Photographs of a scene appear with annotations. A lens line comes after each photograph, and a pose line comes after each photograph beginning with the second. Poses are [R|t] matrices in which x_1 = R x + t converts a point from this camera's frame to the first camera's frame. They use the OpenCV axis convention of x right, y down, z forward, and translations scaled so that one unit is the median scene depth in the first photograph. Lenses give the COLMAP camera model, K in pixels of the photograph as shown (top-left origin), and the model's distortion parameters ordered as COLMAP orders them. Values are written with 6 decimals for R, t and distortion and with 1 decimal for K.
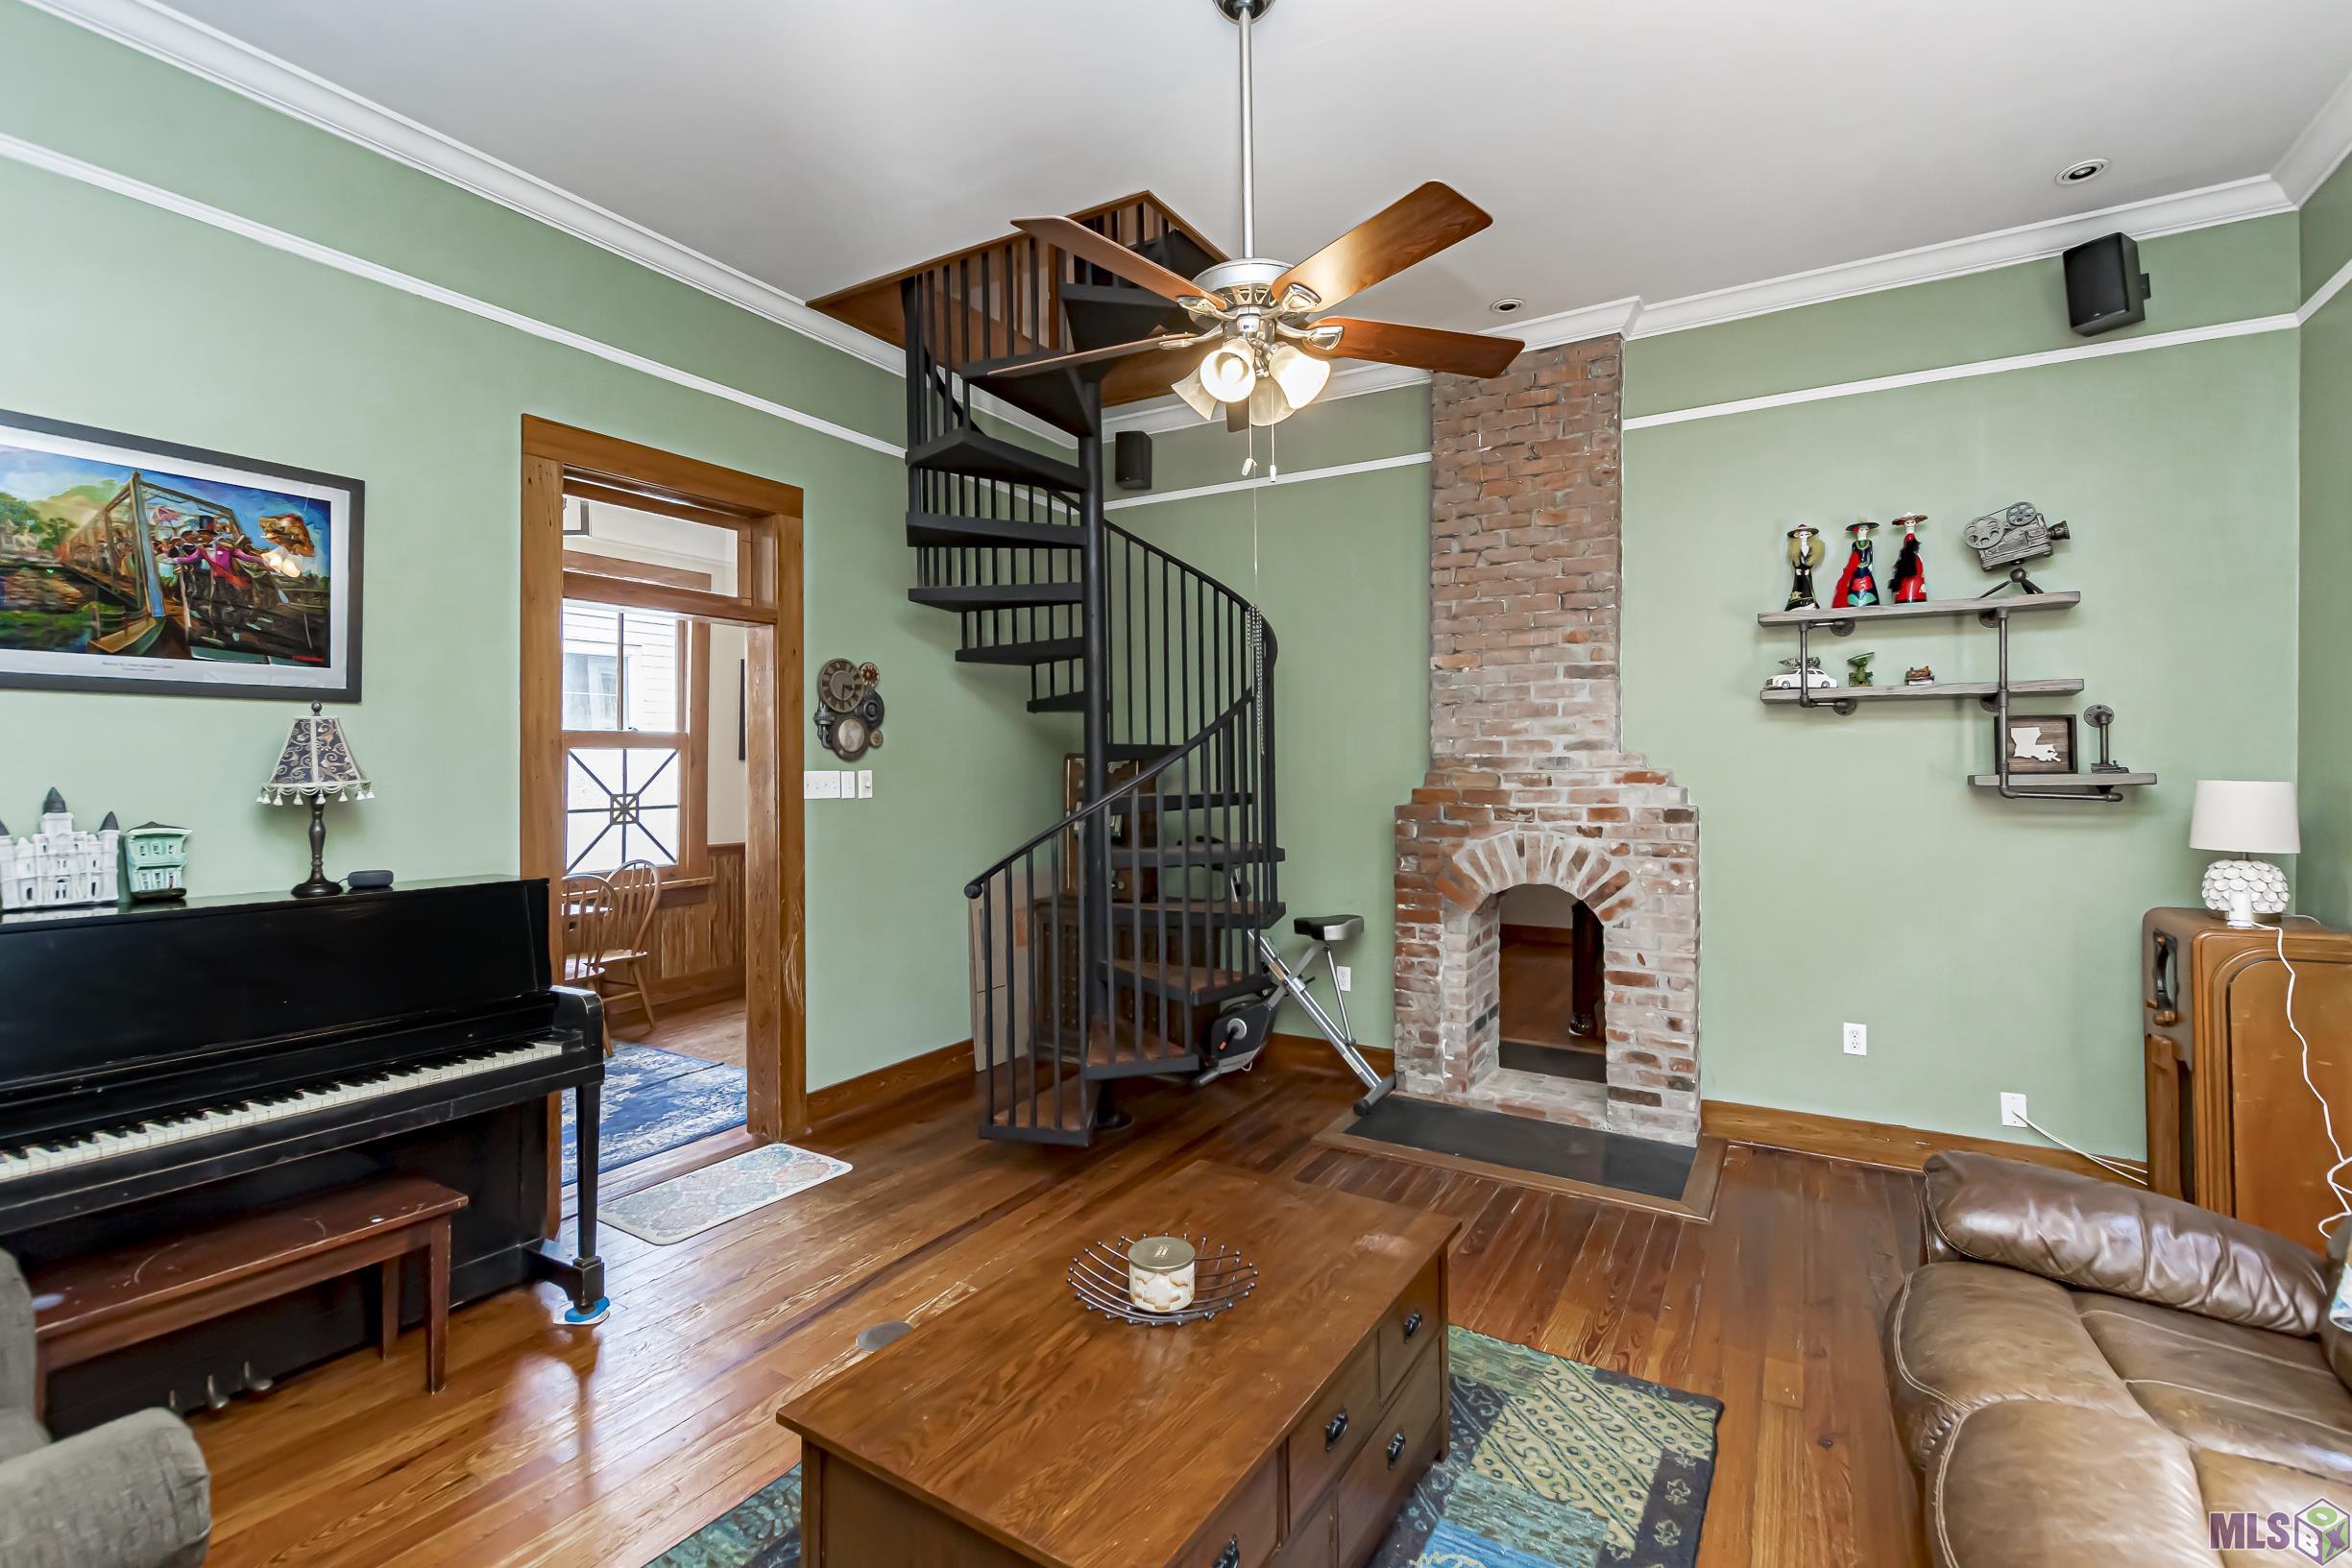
lens RADIAL K [[1037.7, 0, 1176.0], [0, 1037.7, 784.0], [0, 0, 1]] dist [0.000888, 0.000159]
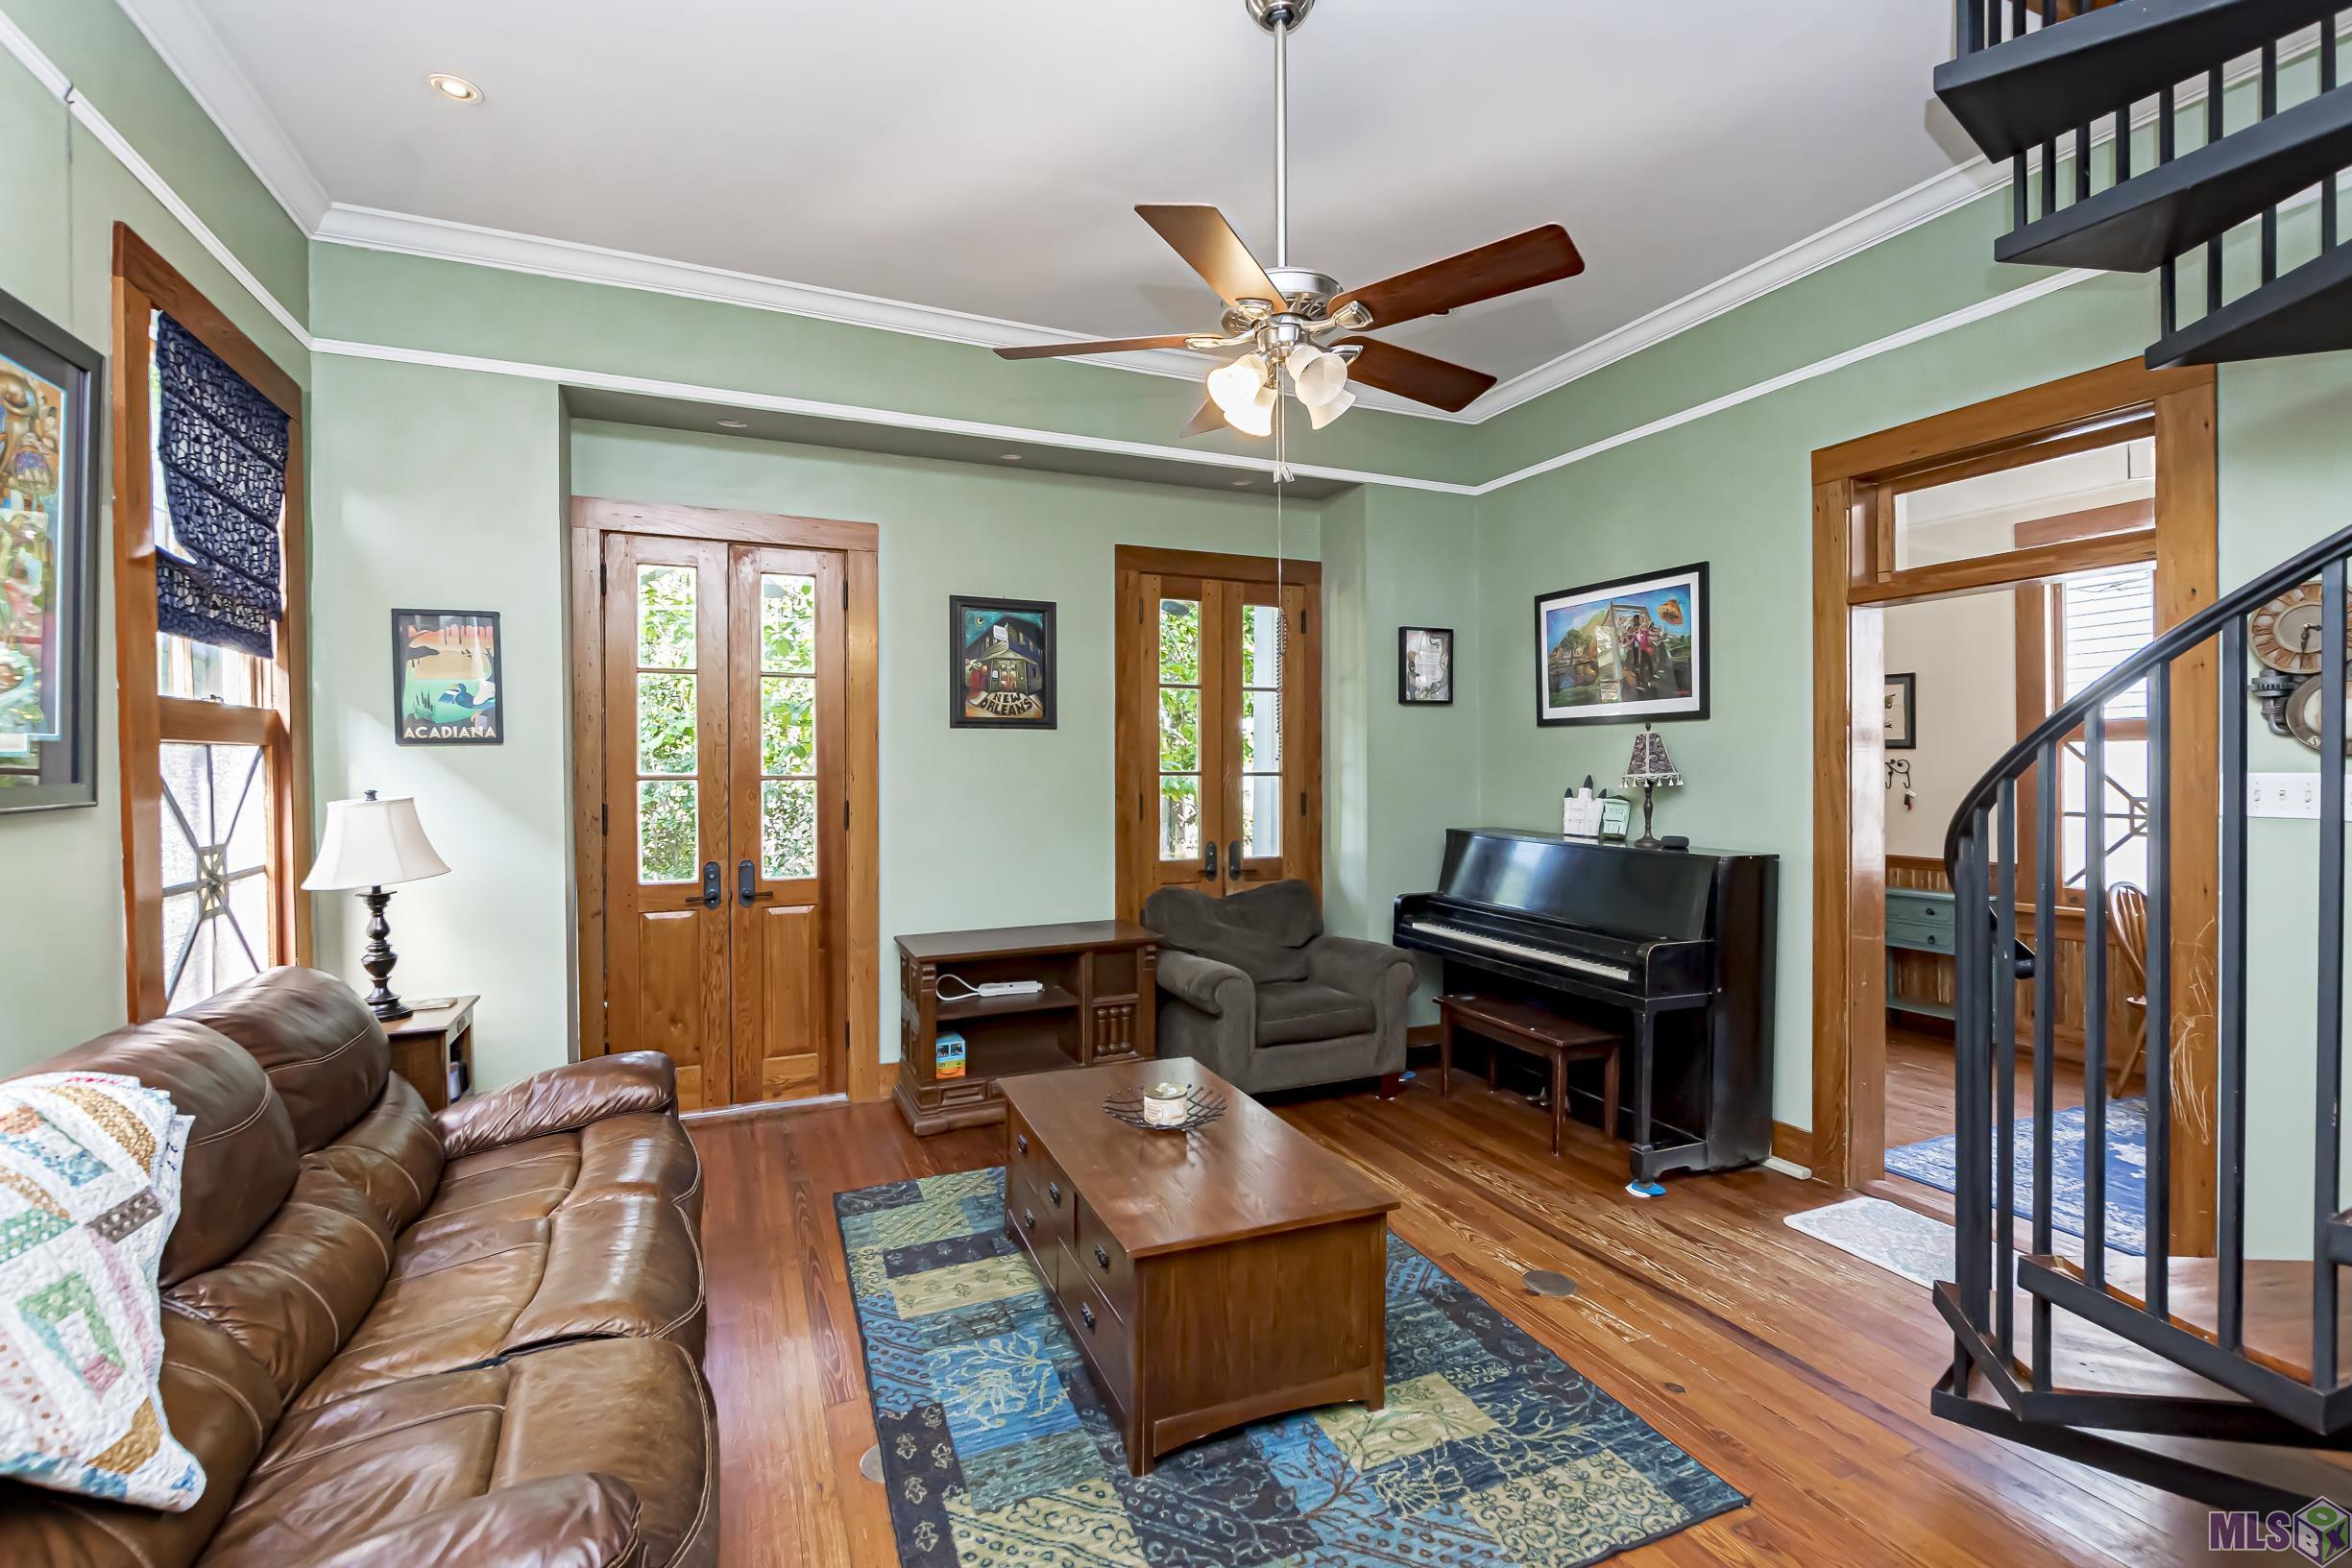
lens RADIAL K [[1026.1, 0, 1158.2], [0, 1026.1, 781.5], [0, 0, 1]] dist [0.000598, 0.000399]
pose [[-0.578658, 0.018606, -0.815358, 0.855509], [-0.009879, 0.999507, 0.029819, -0.029669], [0.815510, 0.025310, -0.578189, 1.305859]]
